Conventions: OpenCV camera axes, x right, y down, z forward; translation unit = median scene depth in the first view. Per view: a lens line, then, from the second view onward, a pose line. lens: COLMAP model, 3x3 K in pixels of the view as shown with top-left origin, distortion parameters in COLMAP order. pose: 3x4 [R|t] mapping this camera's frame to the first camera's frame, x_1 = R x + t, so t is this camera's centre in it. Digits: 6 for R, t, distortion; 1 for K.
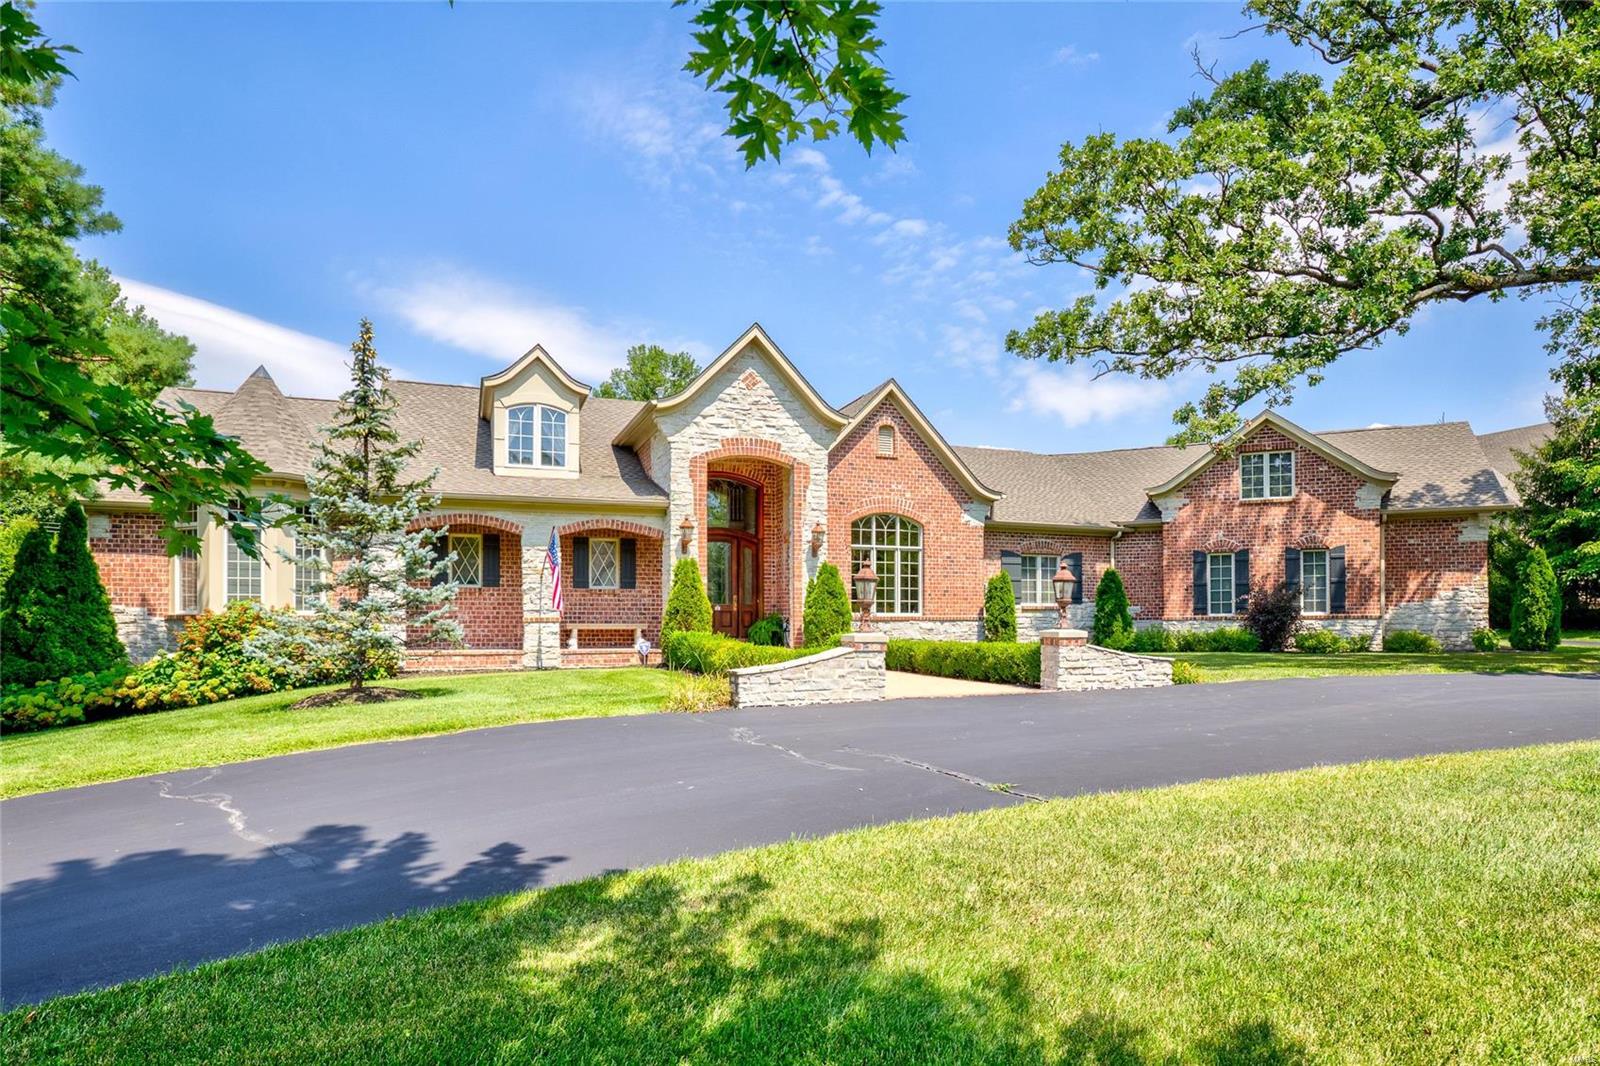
lens RADIAL K [[841.3, 0, 801.7], [0, 841.3, 631.7], [0, 0, 1]] dist [-0.018744, -0.000402]
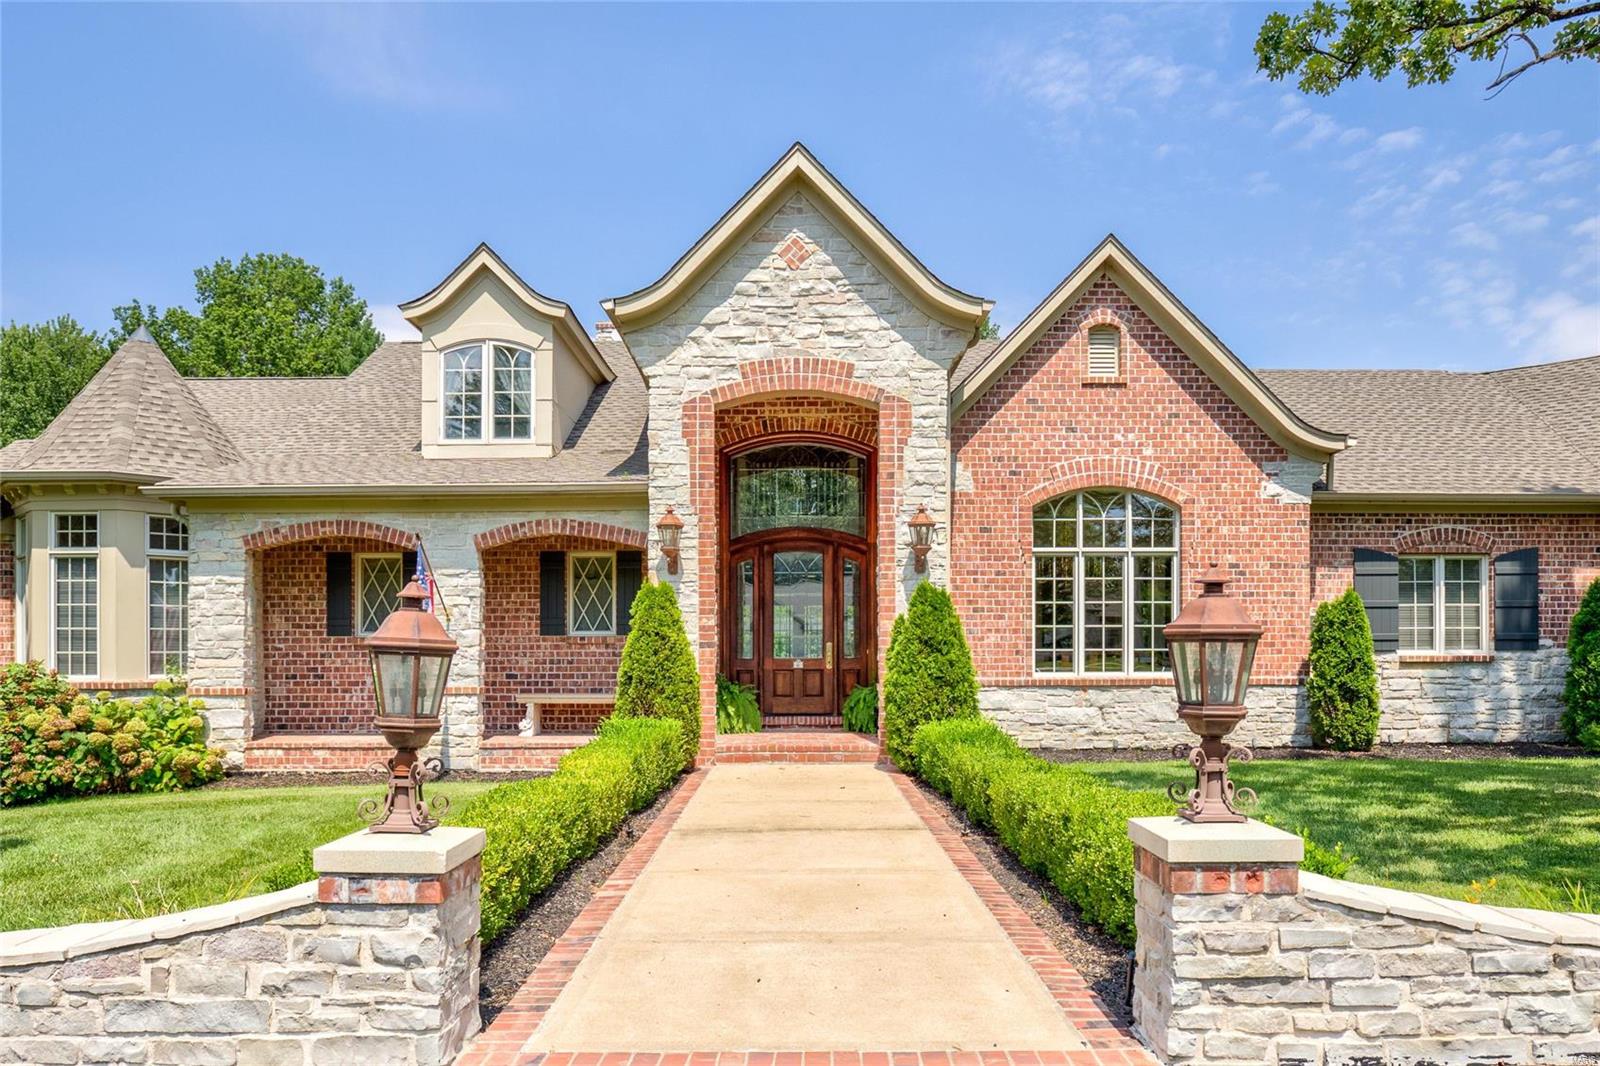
lens RADIAL K [[1016.4, 0, 822.6], [0, 1016.4, 671.0], [0, 0, 1]] dist [-0.019897, -0.001941]
pose [[0.941674, 0.002519, -0.336516, 0.151652], [-0.001319, 0.999992, 0.003796, -0.025498], [0.336523, -0.003130, 0.941670, 0.329562]]
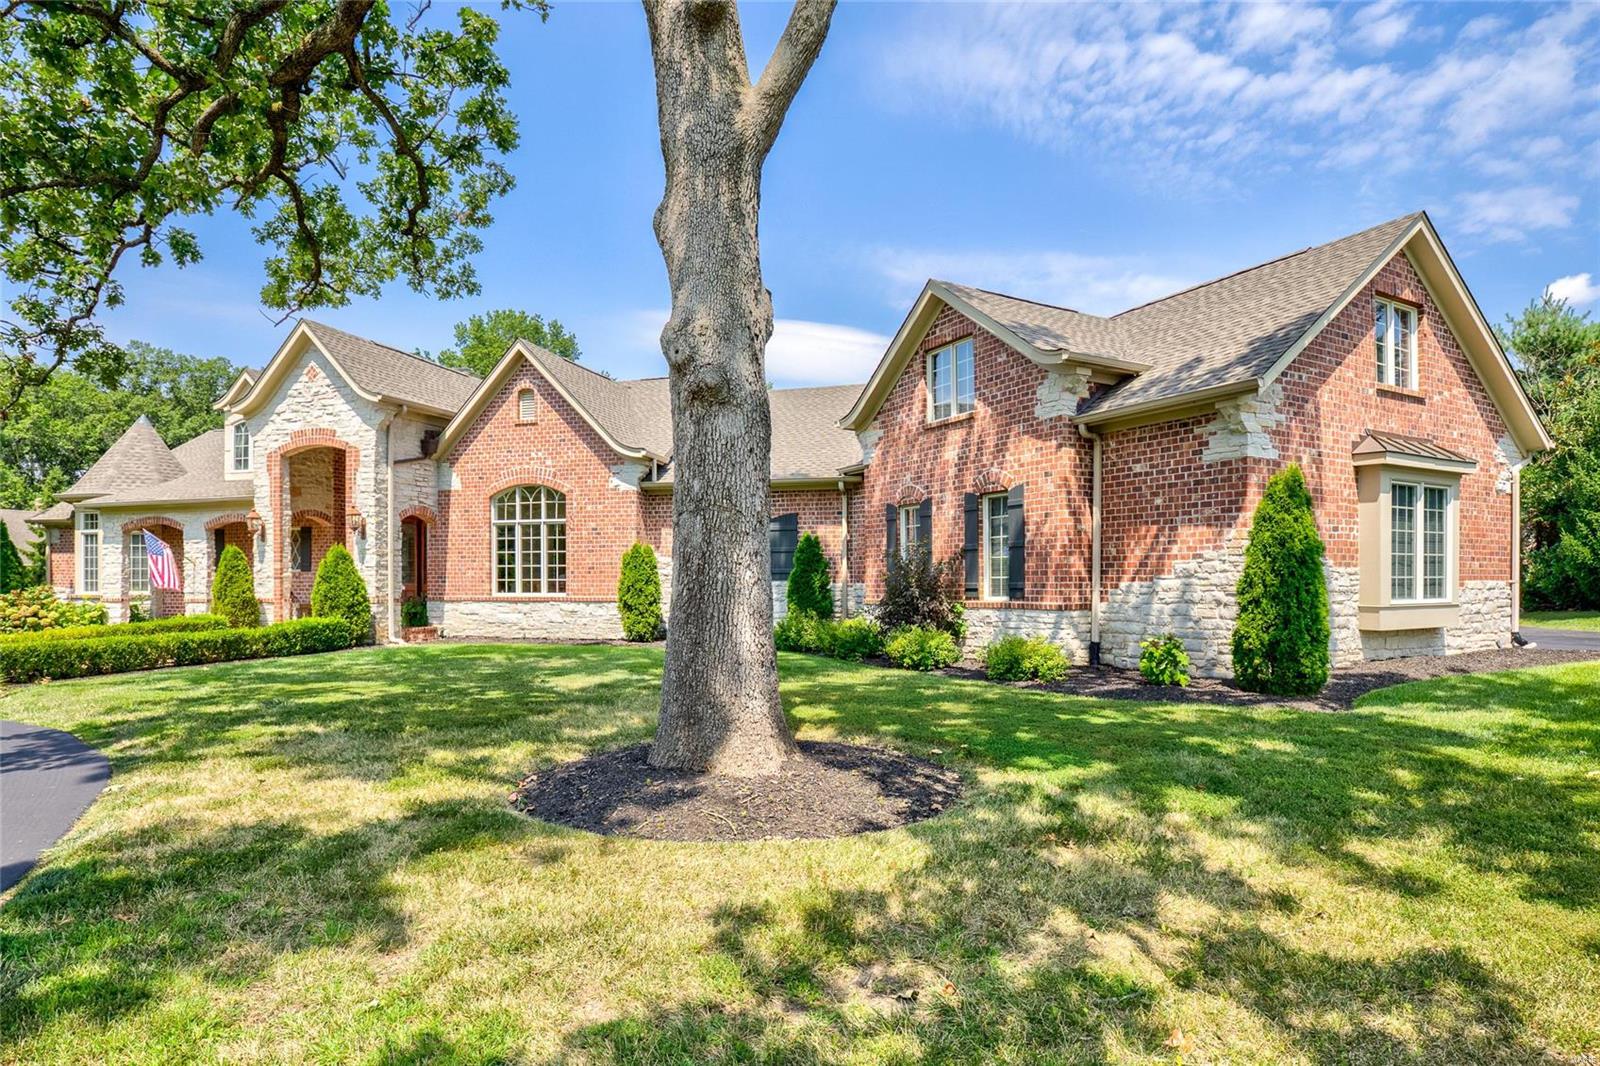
lens RADIAL K [[816.4, 0, 821.6], [0, 816.4, 586.0], [0, 0, 1]] dist [-0.022608, -0.000253]
pose [[0.820269, 0.004276, -0.571962, 0.883744], [-0.004863, 0.999988, 0.000502, -0.032270], [0.571957, 0.002370, 0.820280, 0.460128]]
